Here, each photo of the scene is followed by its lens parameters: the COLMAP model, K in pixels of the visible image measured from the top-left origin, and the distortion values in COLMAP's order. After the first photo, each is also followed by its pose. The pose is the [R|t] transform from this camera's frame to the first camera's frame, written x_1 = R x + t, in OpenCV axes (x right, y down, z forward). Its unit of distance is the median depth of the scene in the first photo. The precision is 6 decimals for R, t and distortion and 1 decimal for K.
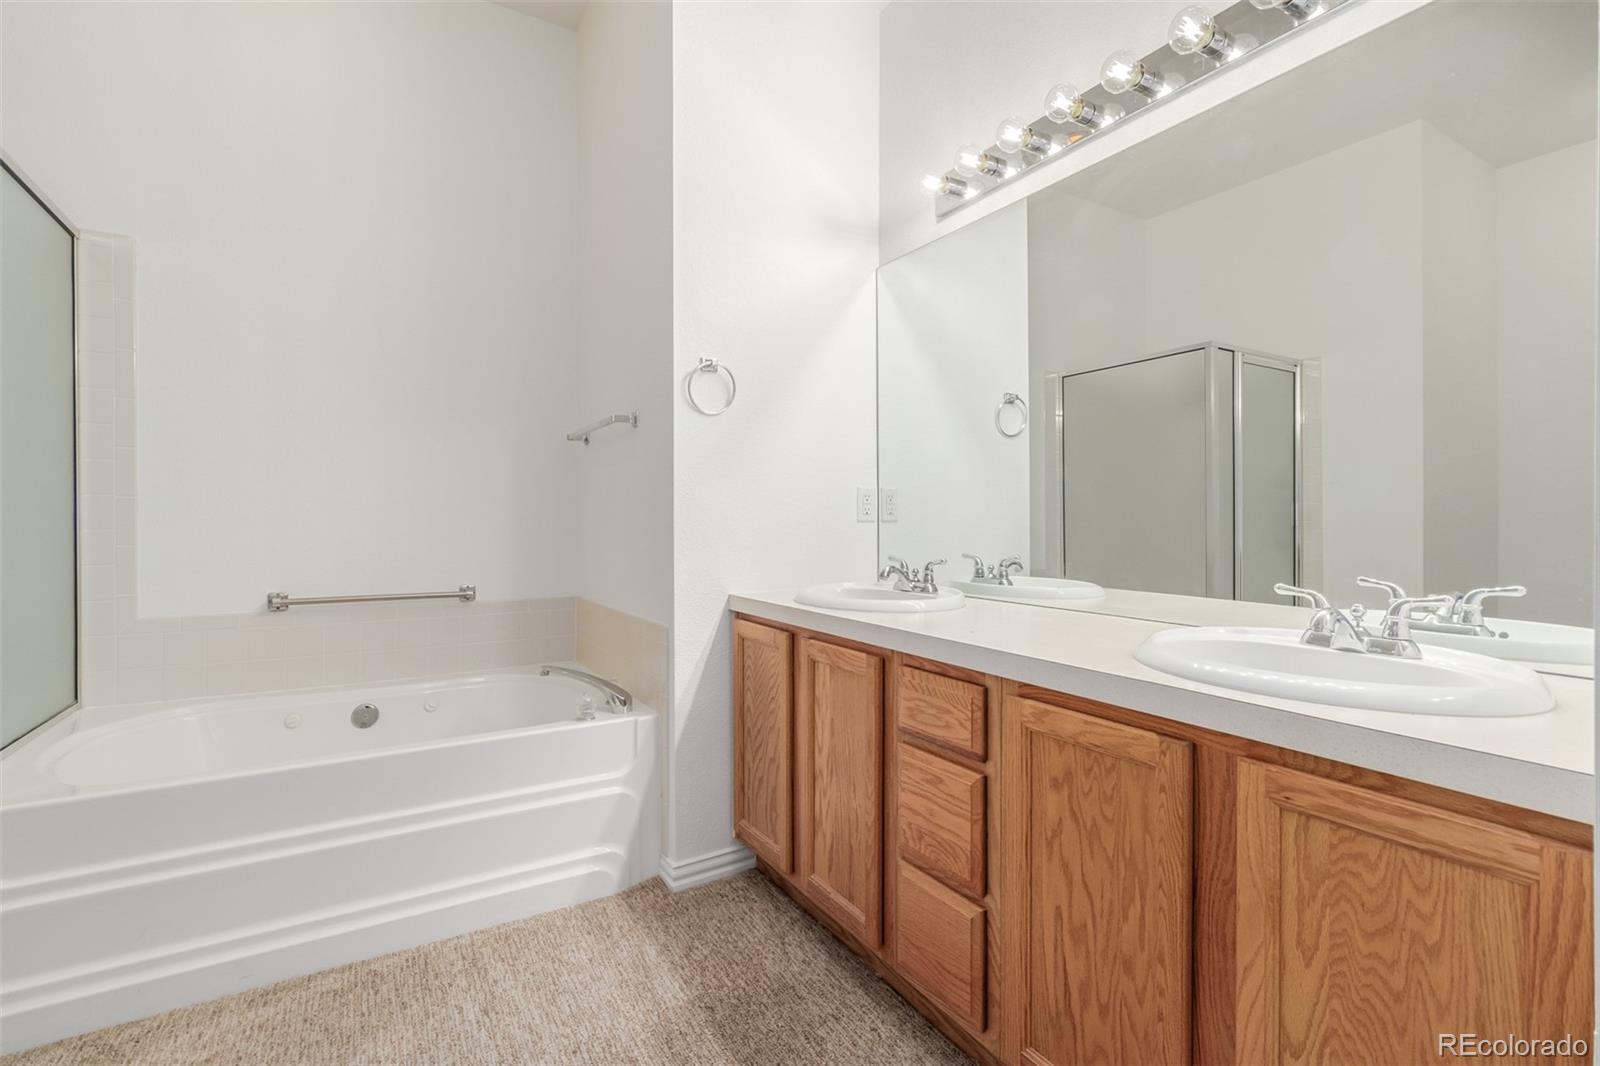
lens RADIAL K [[744.2, 0, 810.5], [0, 744.2, 514.3], [0, 0, 1]] dist [0.001658, 0.000365]
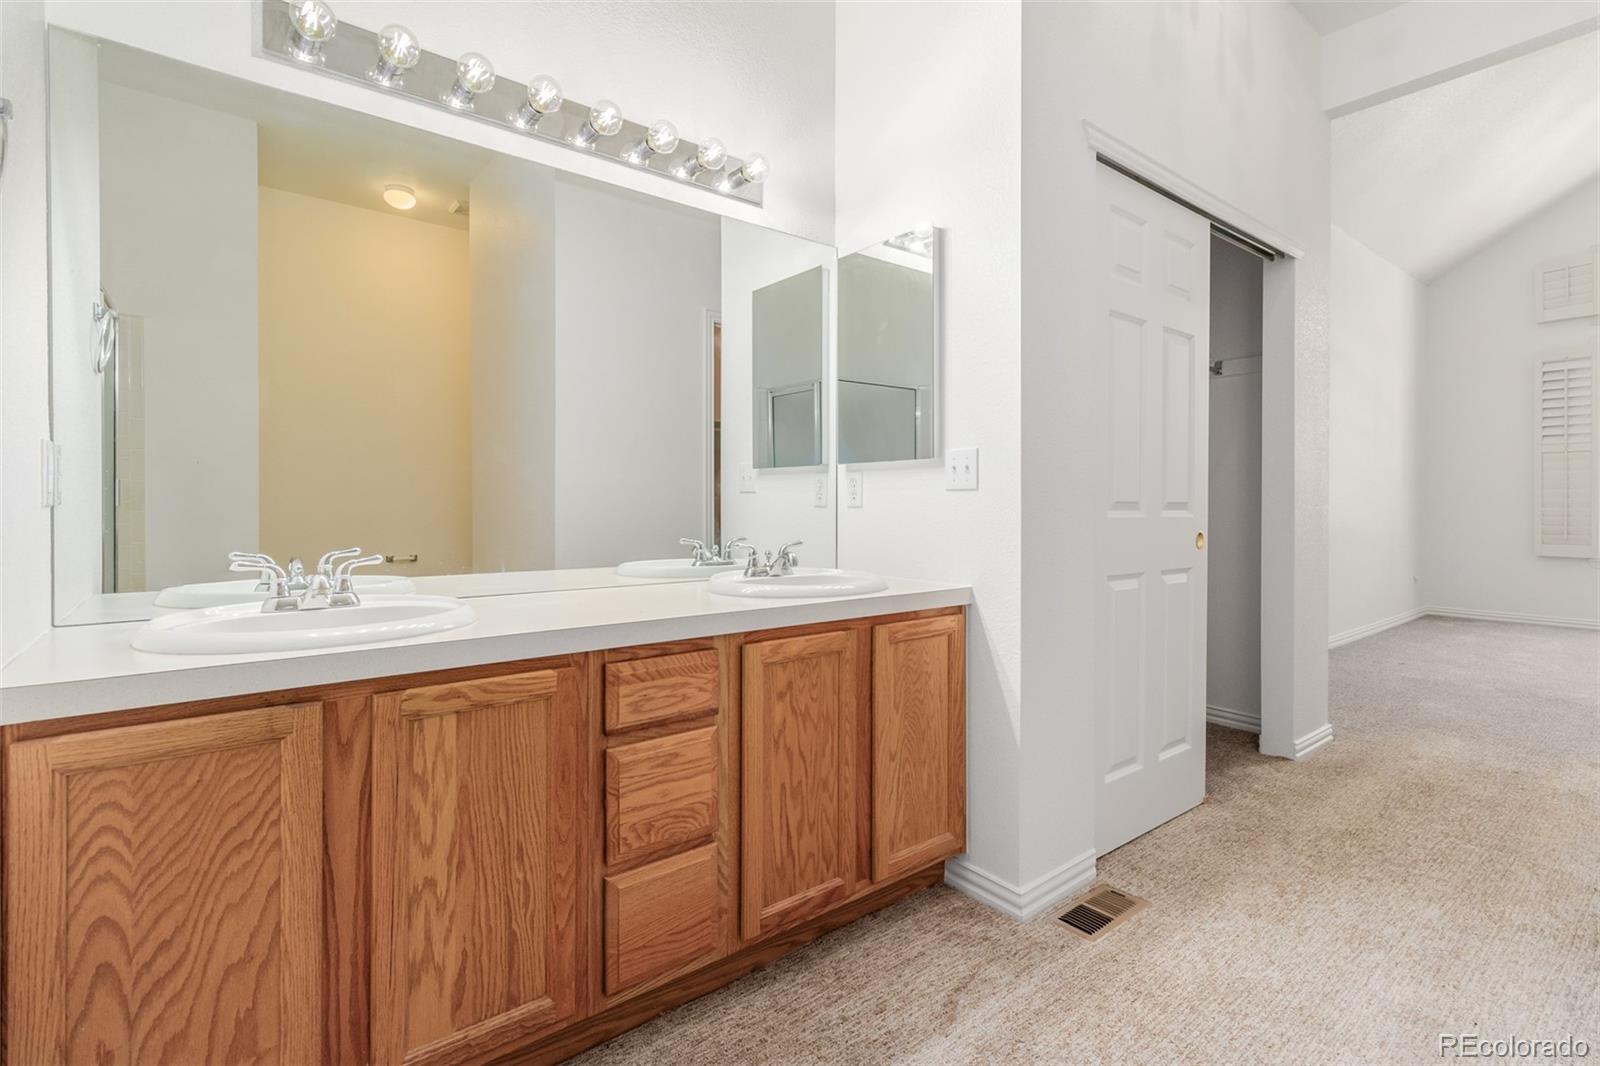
lens RADIAL K [[744.2, 0, 810.5], [0, 744.2, 514.3], [0, 0, 1]] dist [0.001658, 0.000365]
pose [[-0.131328, -0.010574, 0.991283, -1.014379], [-0.004867, 0.999938, 0.010021, 0.015680], [-0.991327, -0.003508, -0.131372, 1.114072]]
